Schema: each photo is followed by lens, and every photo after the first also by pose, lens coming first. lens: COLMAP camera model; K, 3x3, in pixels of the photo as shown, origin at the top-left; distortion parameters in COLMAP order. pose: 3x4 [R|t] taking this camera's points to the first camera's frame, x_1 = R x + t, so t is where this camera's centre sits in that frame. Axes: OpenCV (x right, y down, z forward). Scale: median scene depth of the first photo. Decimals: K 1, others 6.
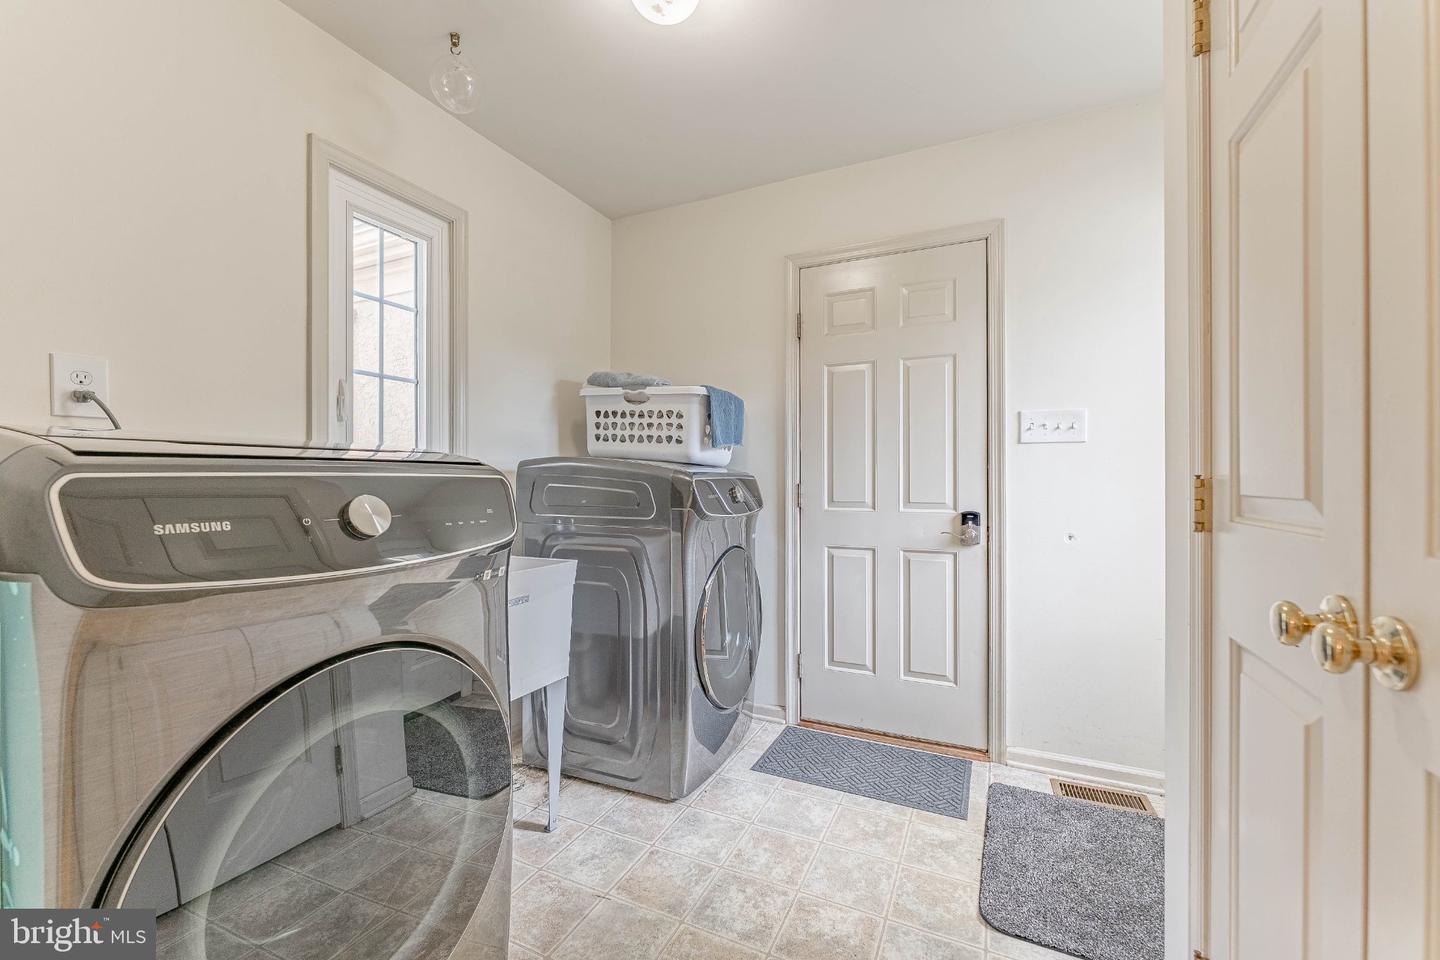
lens RADIAL K [[583.6, 0, 718.6], [0, 583.6, 477.9], [0, 0, 1]] dist [-0.008001, -0.000521]
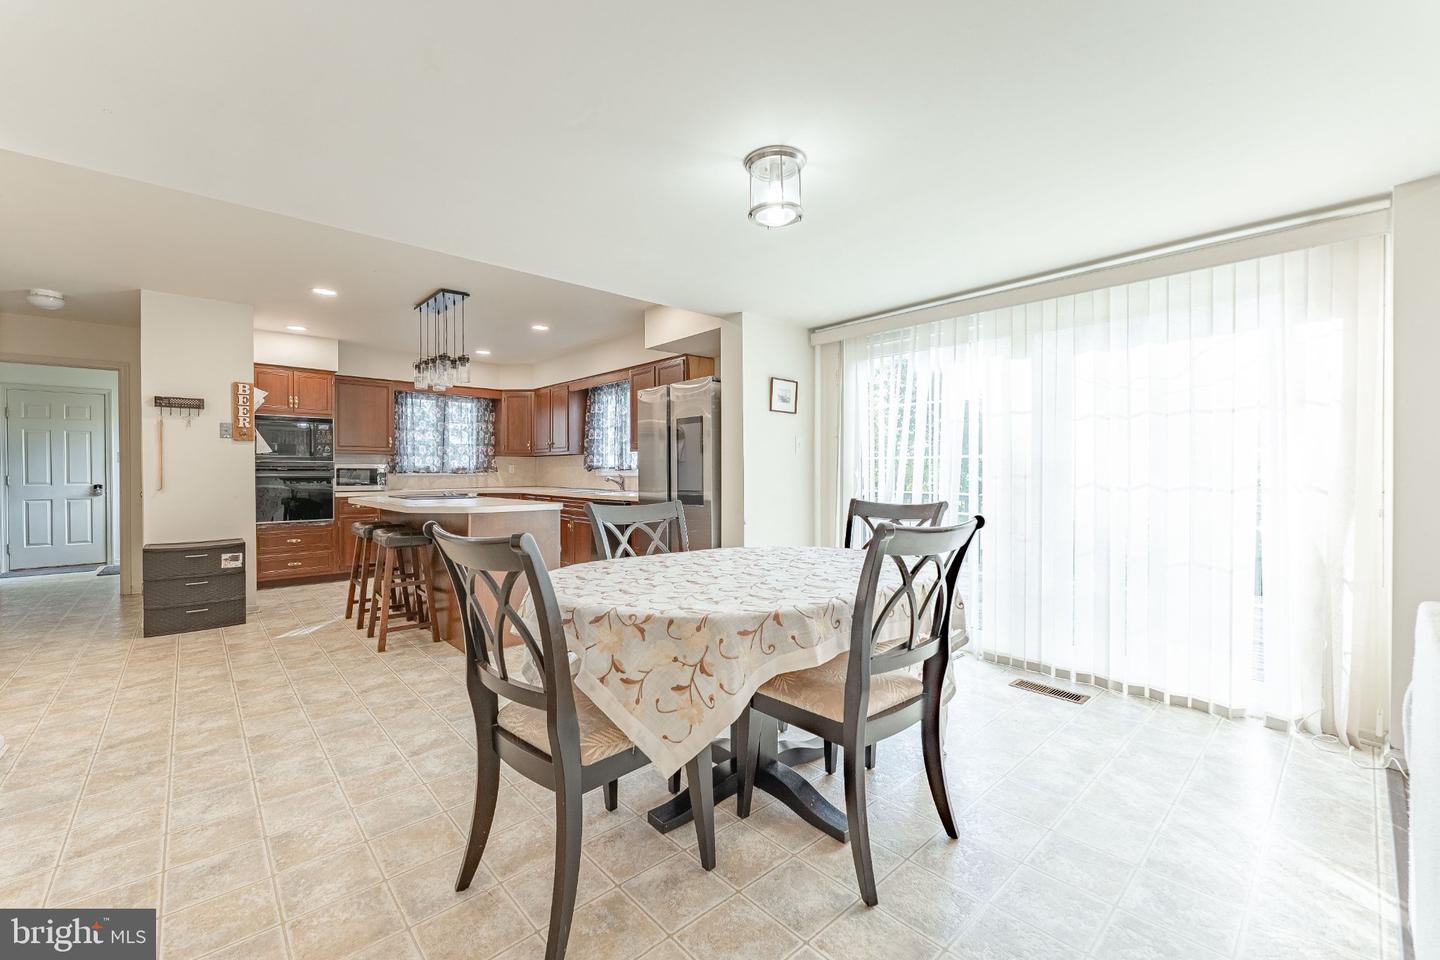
lens RADIAL K [[583.6, 0, 717.2], [0, 583.6, 479.0], [0, 0, 1]] dist [-0.008001, -0.000521]
pose [[0.375592, -0.004208, 0.926775, -0.060729], [-0.000628, 0.999988, 0.004795, 0.000656], [-0.926785, -0.002383, 0.375585, -0.165336]]
